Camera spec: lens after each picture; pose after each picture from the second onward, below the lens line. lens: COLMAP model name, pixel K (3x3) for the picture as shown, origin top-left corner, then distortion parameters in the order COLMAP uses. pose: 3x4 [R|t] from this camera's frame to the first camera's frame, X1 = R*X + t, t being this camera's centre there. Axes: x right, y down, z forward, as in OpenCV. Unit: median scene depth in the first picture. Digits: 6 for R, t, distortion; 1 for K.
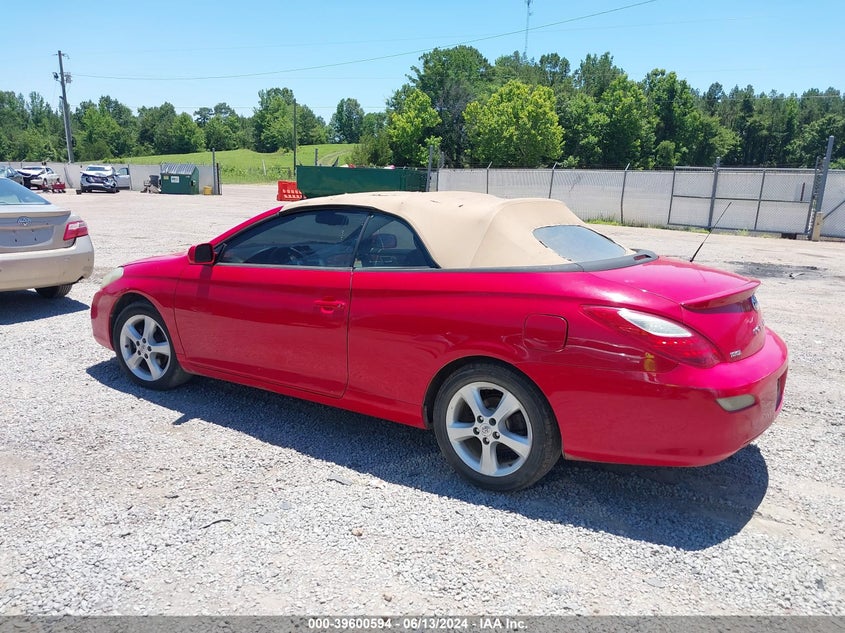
lens RADIAL K [[674.2, 0, 428.7], [0, 674.2, 318.3], [0, 0, 1]] dist [0.037023, -0.047501]
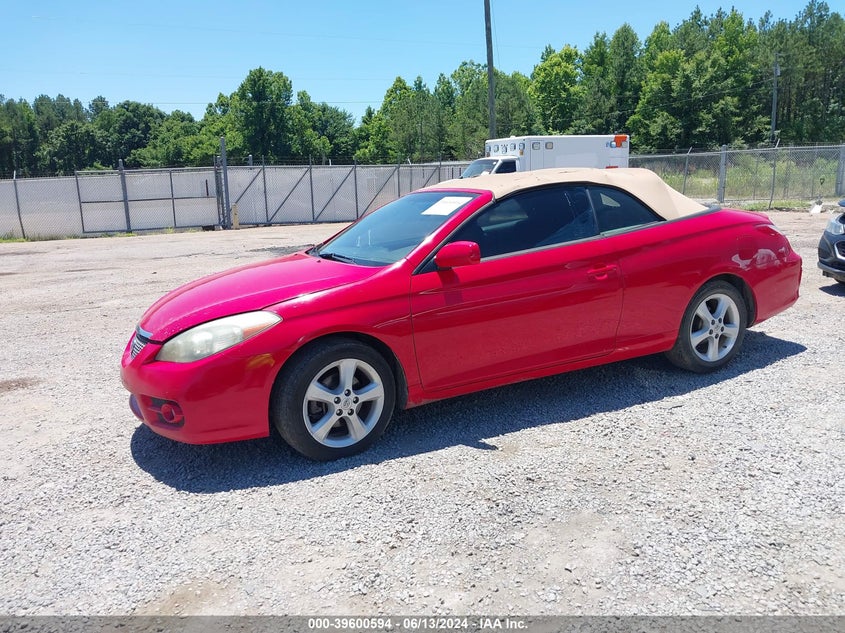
lens RADIAL K [[674.2, 0, 428.5], [0, 674.2, 313.7], [0, 0, 1]] dist [0.037023, -0.047501]
pose [[0.522889, -0.225071, 0.822150, -0.206033], [0.237877, 0.964722, 0.112811, -0.024472], [-0.818537, 0.136583, 0.557981, 0.105528]]
